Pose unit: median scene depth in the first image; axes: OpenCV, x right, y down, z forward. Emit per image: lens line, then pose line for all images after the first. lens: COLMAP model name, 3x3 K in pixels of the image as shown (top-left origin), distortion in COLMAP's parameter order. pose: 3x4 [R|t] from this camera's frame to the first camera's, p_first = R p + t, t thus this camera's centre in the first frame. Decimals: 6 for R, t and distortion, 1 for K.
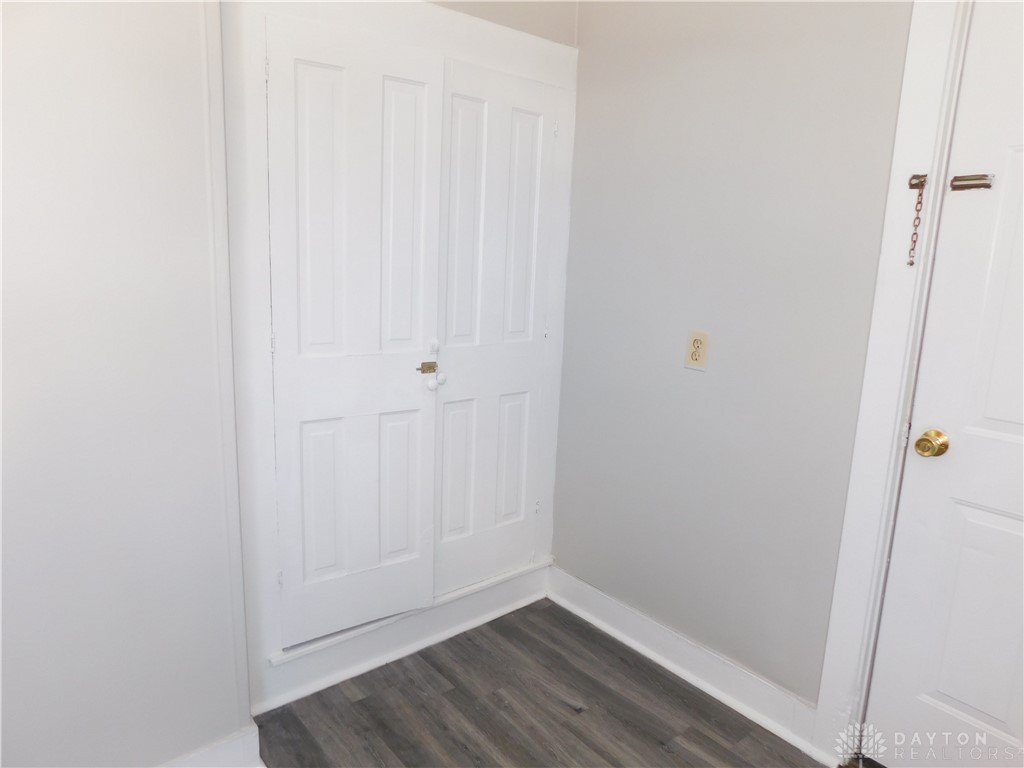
lens RADIAL K [[671.8, 0, 520.1], [0, 671.8, 385.6], [0, 0, 1]] dist [-0.077024, 0.067262]
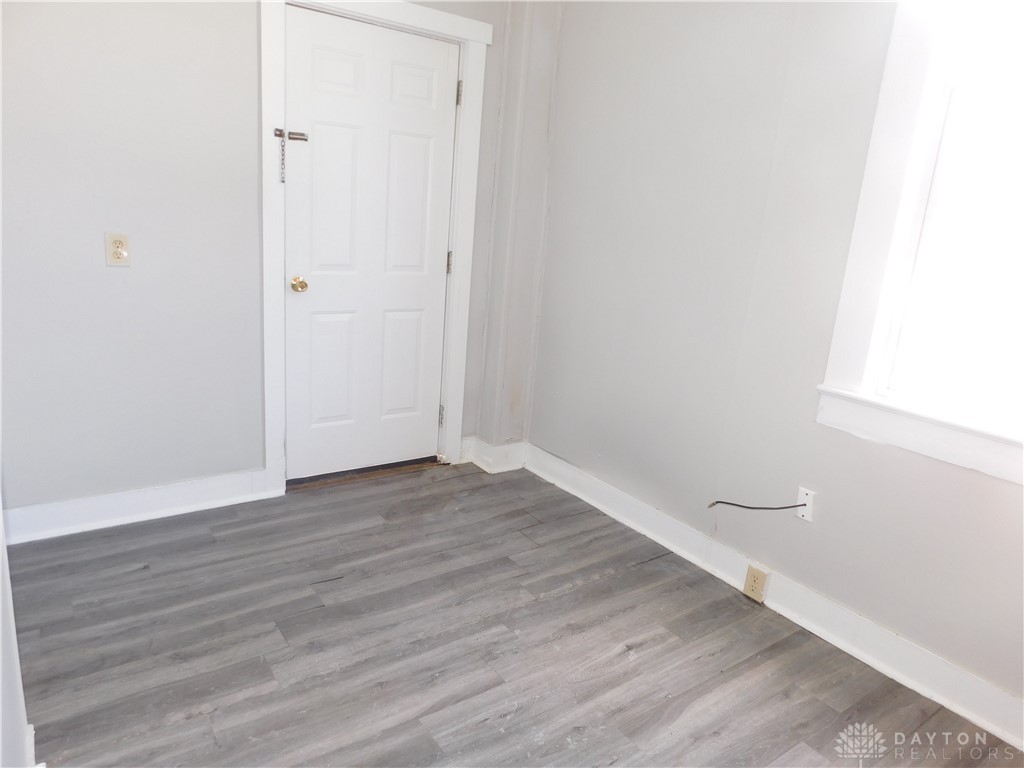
lens RADIAL K [[671.8, 0, 520.1], [0, 671.8, 385.6], [0, 0, 1]] dist [-0.077024, 0.067262]
pose [[0.082486, -0.292074, 0.952832, -0.951653], [0.117463, 0.952275, 0.281735, -0.075461], [-0.989646, 0.088683, 0.112857, 0.192681]]
